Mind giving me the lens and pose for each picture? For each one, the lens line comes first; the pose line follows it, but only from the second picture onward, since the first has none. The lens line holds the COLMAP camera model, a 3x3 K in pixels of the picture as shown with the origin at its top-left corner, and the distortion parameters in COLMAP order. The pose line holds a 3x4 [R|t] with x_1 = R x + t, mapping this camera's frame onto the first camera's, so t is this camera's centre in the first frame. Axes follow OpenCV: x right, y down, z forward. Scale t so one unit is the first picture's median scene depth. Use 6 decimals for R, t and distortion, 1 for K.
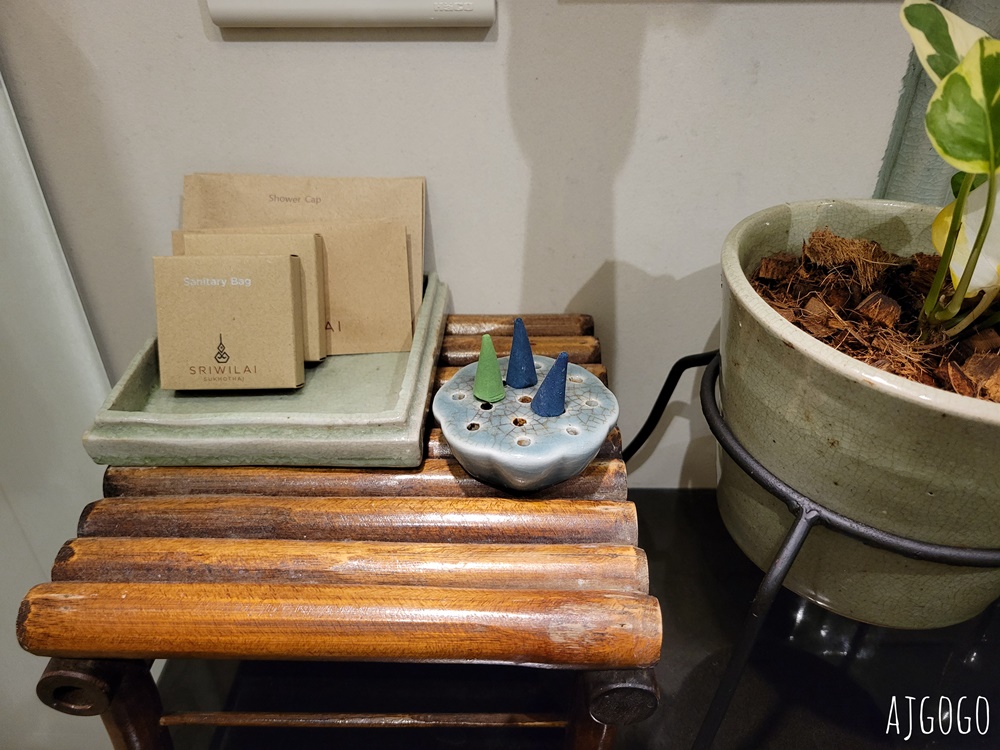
lens RADIAL K [[755.3, 0, 499.5], [0, 755.3, 377.1], [0, 0, 1]] dist [0.044619, -0.023186]
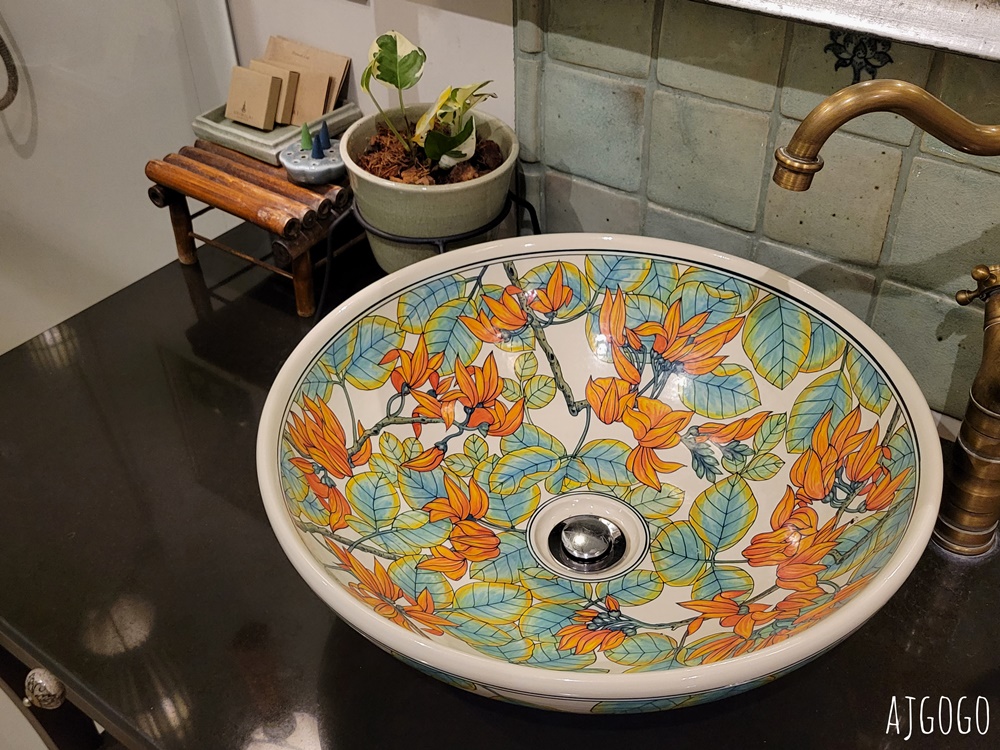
lens RADIAL K [[994.7, 0, 504.3], [0, 994.7, 373.9], [0, 0, 1]] dist [-0.001271, 0.000000]
pose [[0.815906, 0.351202, -0.459298, 2.403648], [-0.305136, 0.936298, 0.173891, -0.047266], [0.491111, -0.001731, 0.871095, -1.645532]]
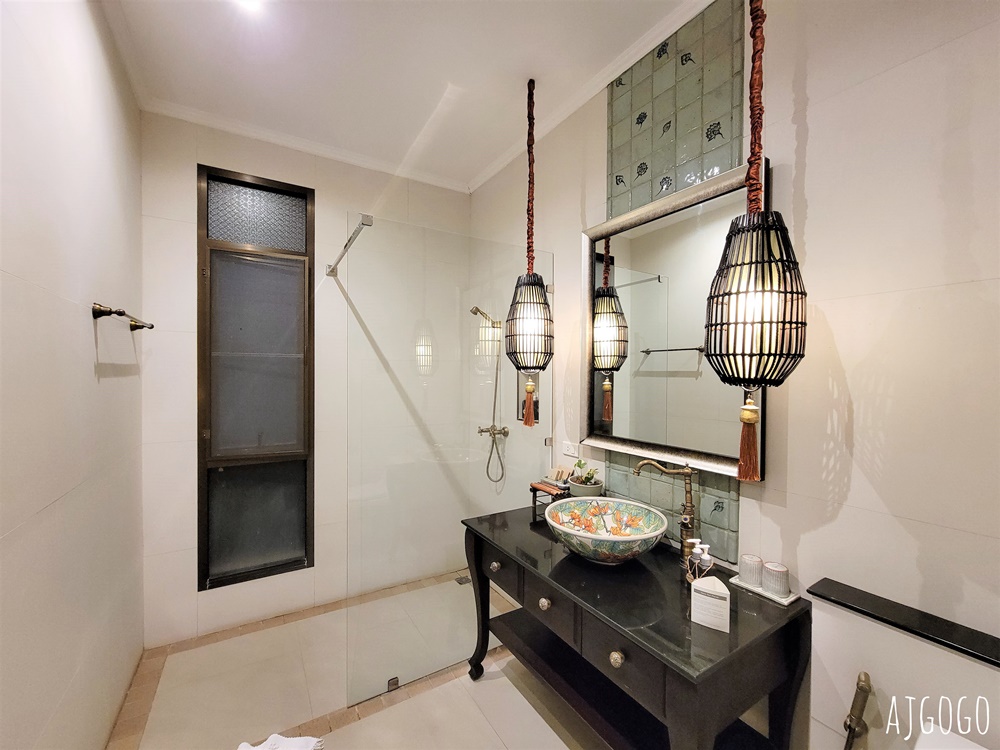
lens RADIAL K [[409.1, 0, 500.5], [0, 409.1, 376.8], [0, 0, 1]] dist [0.000183, -0.001366]
pose [[0.539082, 0.000566, -0.842253, 5.492366], [-0.469119, 0.830727, -0.299700, 1.174377], [0.699513, 0.556680, 0.448096, -4.019432]]
